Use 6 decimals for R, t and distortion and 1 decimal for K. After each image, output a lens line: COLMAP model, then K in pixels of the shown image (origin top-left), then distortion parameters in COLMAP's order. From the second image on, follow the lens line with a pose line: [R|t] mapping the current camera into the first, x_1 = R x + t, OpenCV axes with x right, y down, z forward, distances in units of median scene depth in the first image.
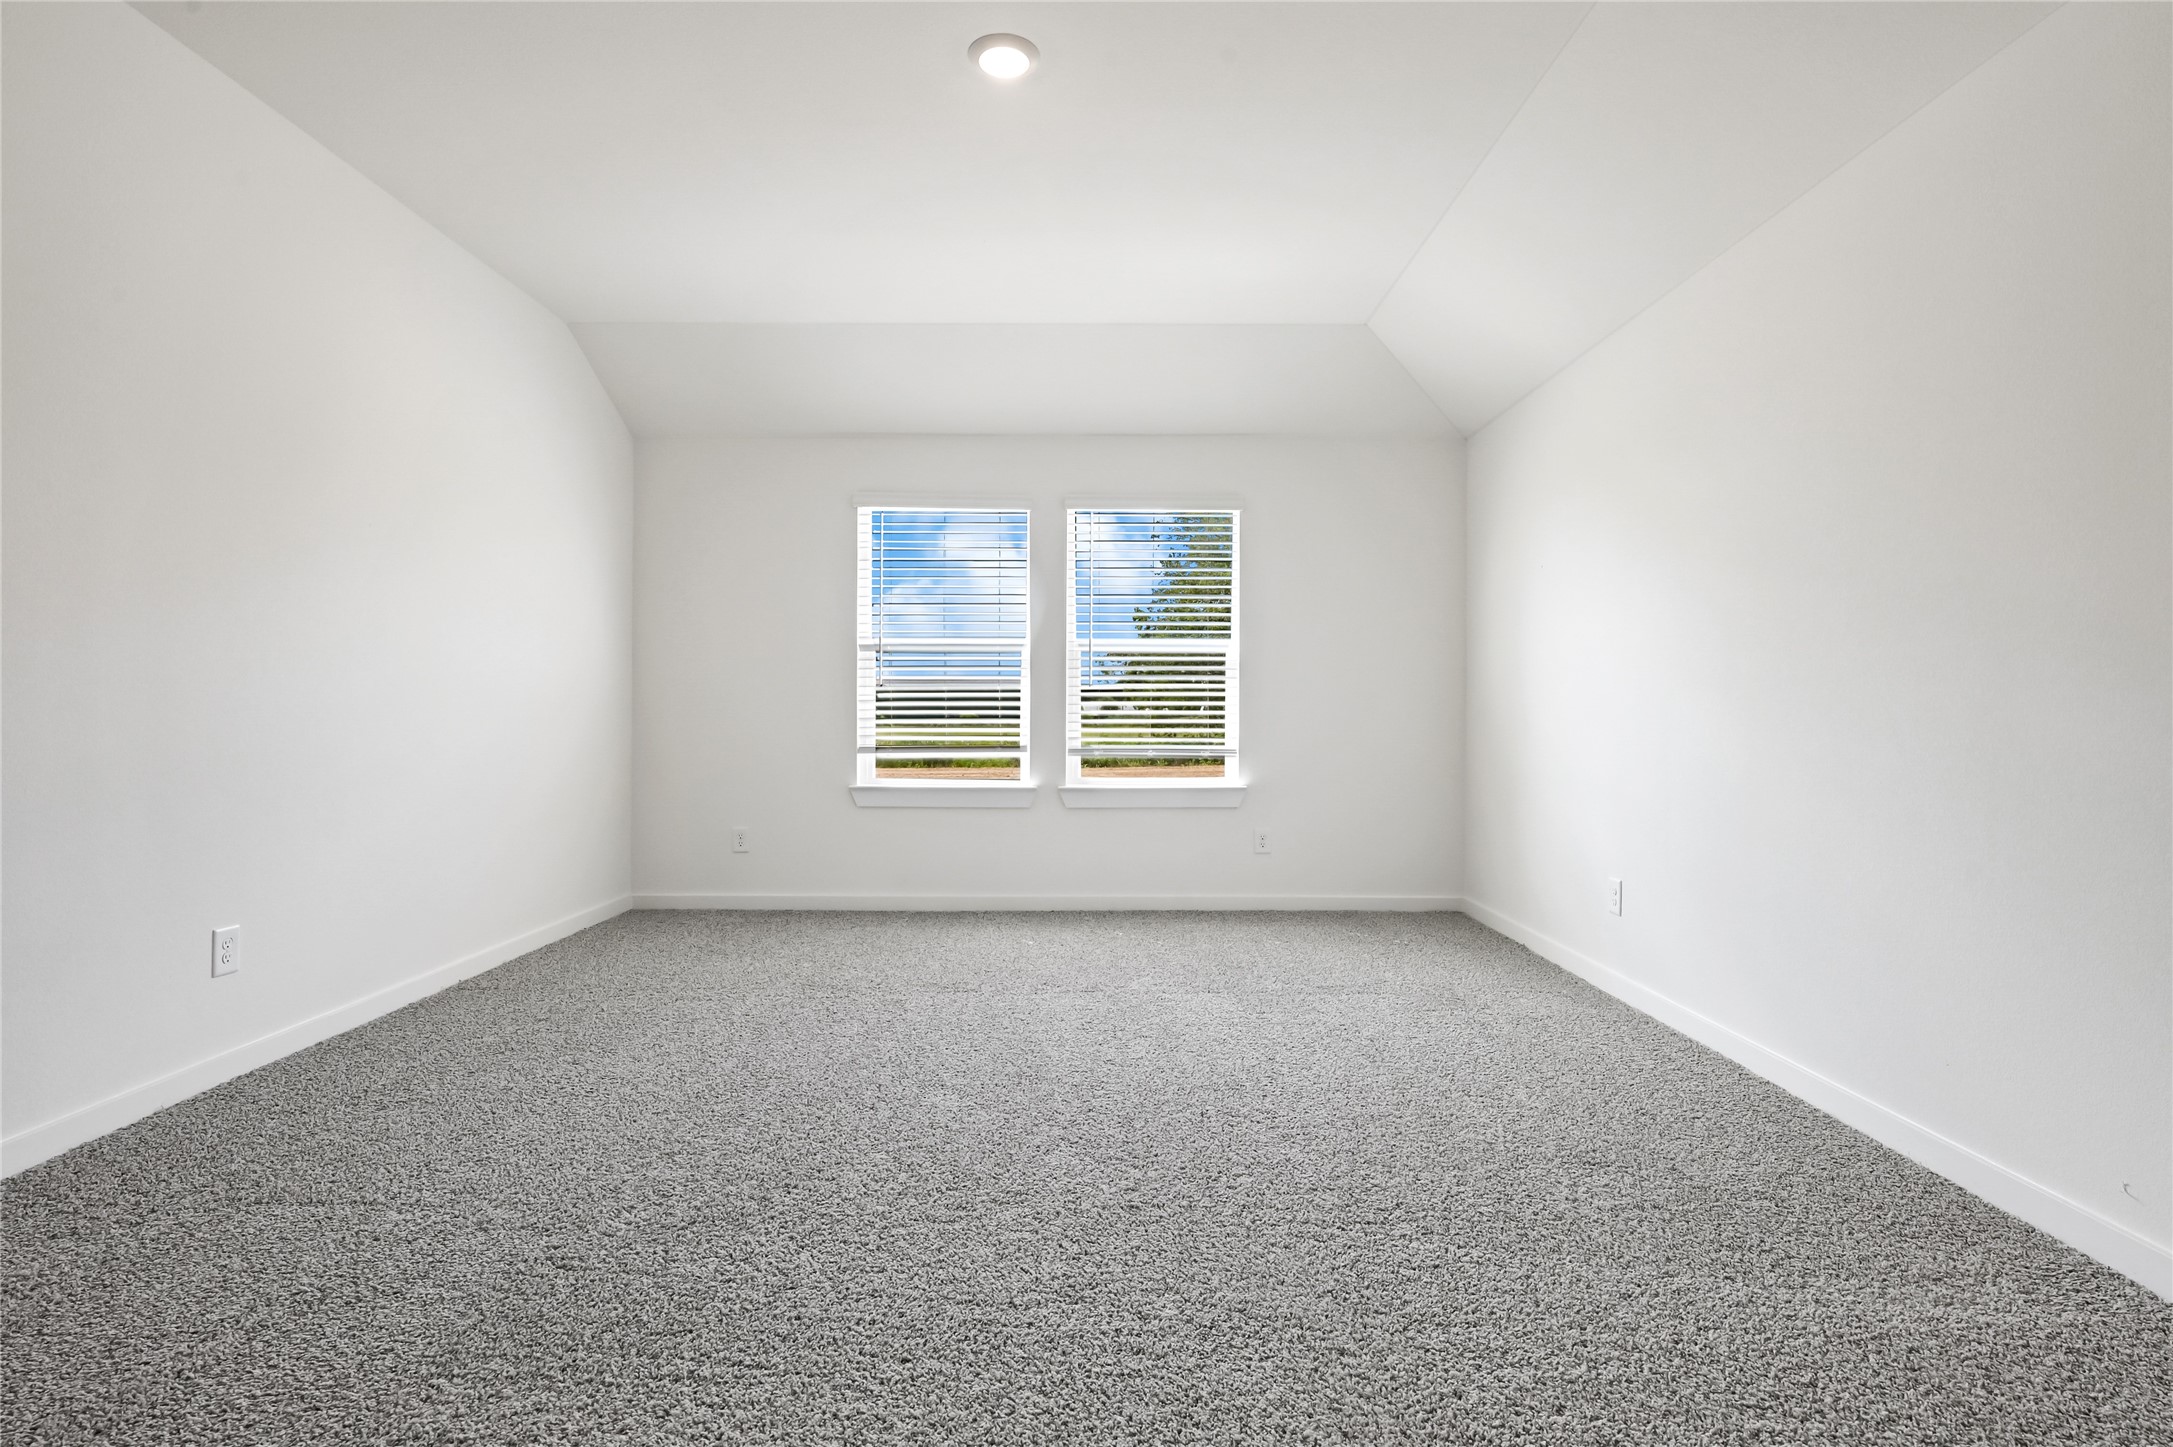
lens RADIAL K [[1032.5, 0, 1084.6], [0, 1032.5, 711.2], [0, 0, 1]] dist [-0.003791, -0.000583]
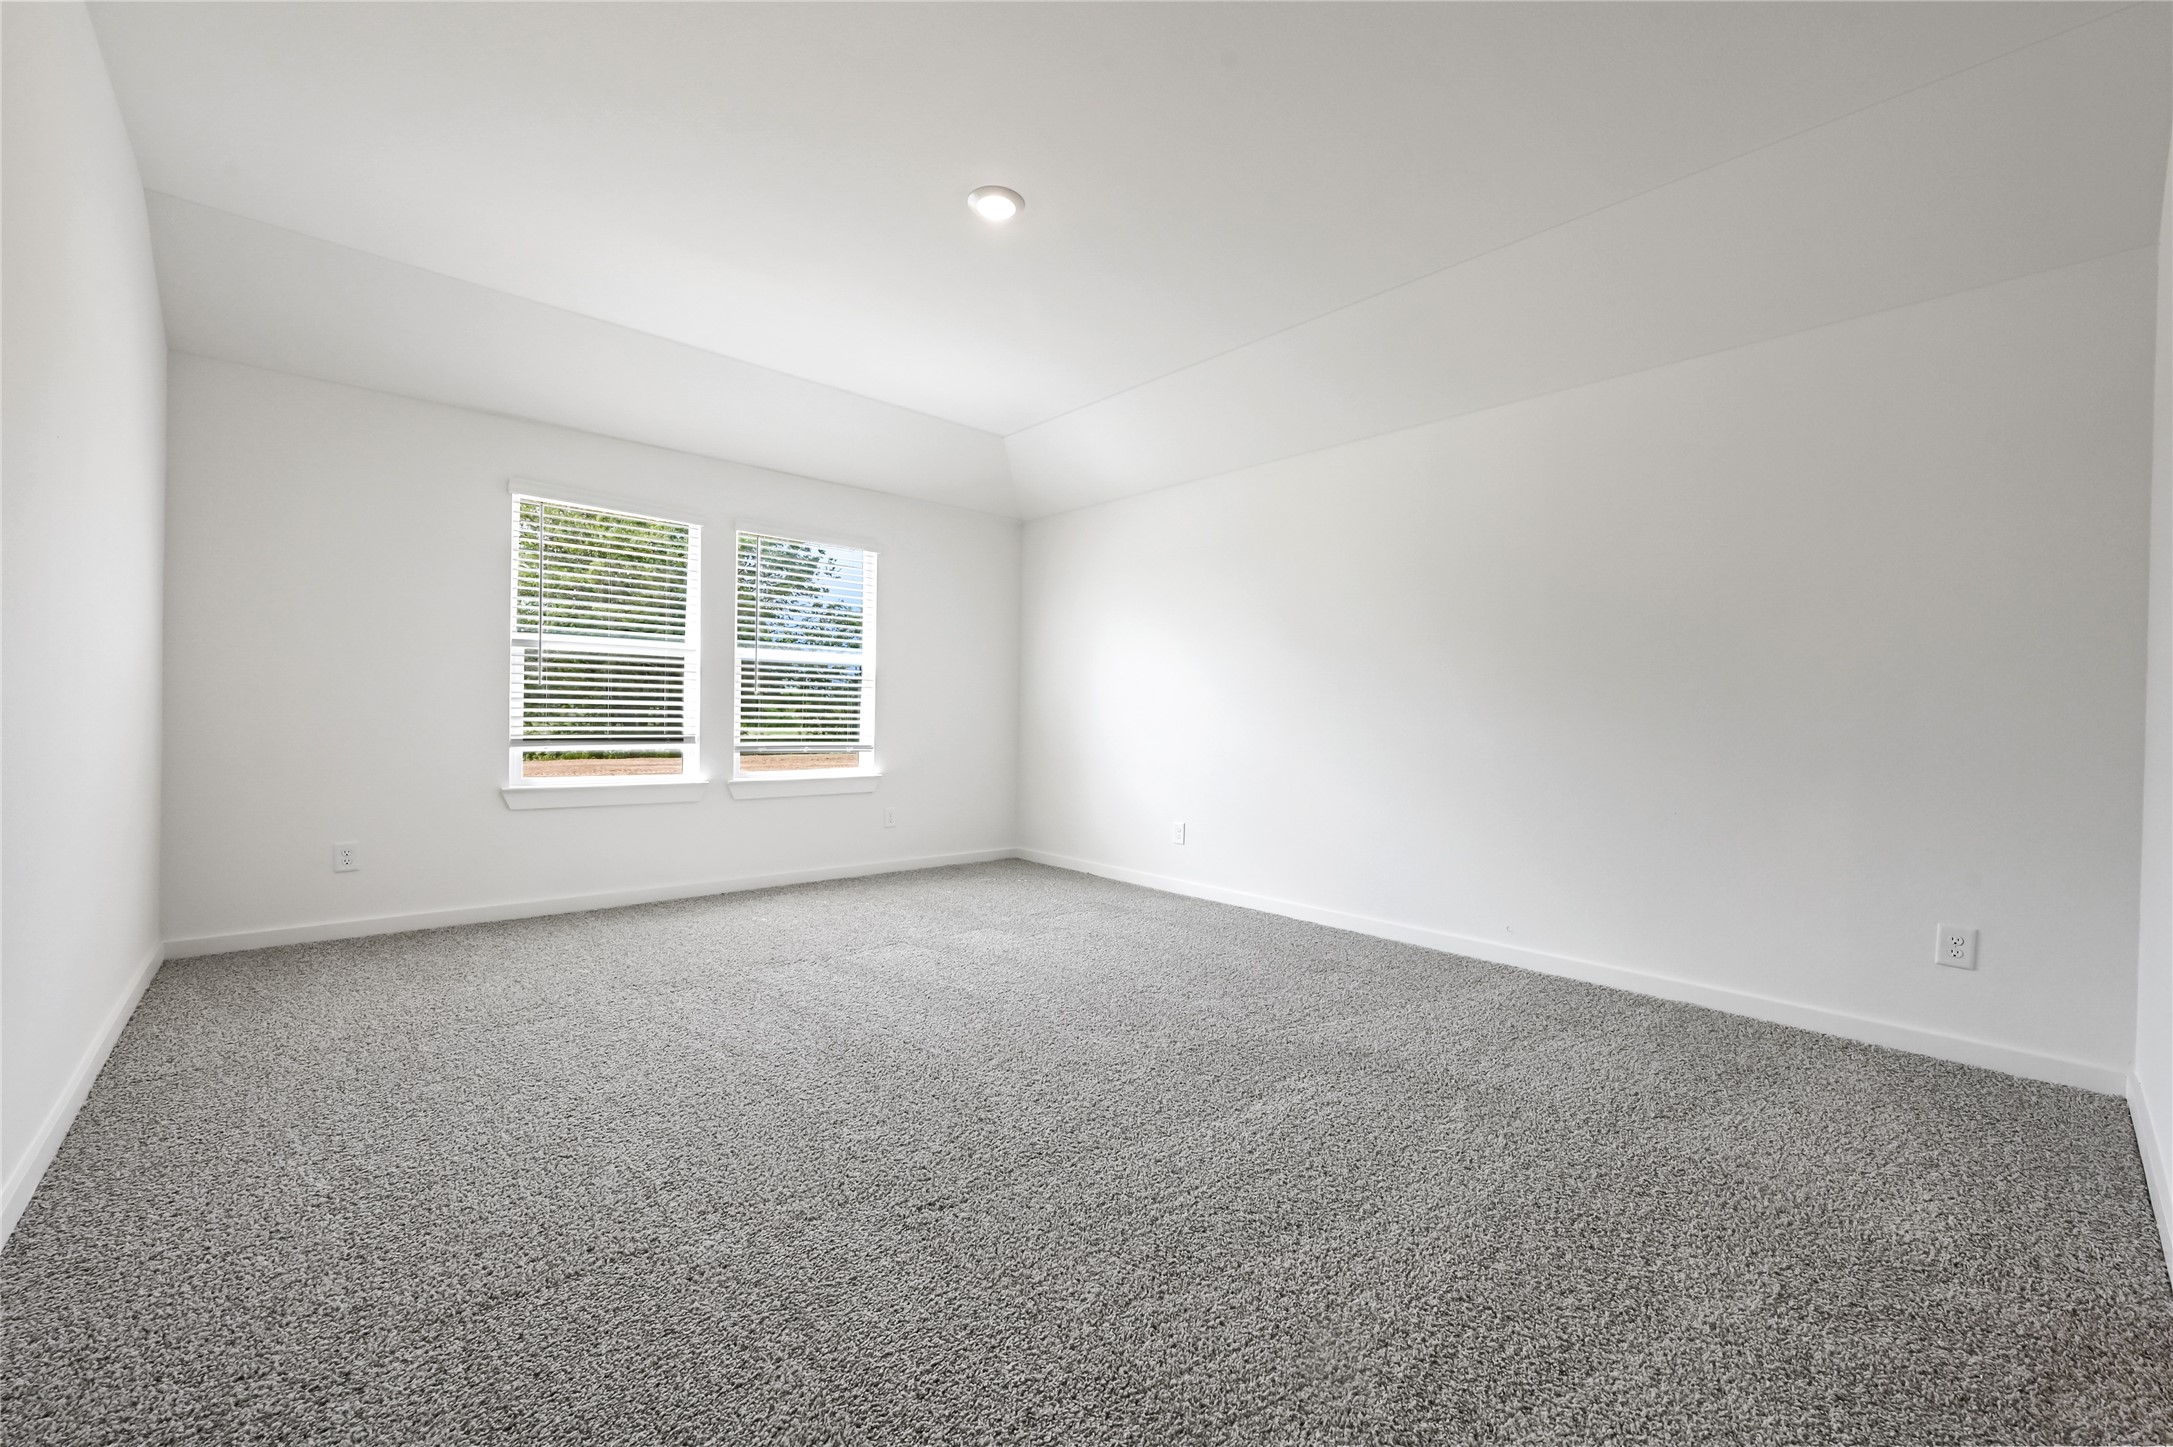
lens RADIAL K [[850.4, 0, 1073.2], [0, 850.4, 732.9], [0, 0, 1]] dist [-0.002769, -0.000328]
pose [[0.748211, -0.001897, 0.663458, -0.352153], [-0.016962, 0.999614, 0.021987, -0.004134], [-0.663244, -0.027705, 0.747890, 0.073784]]
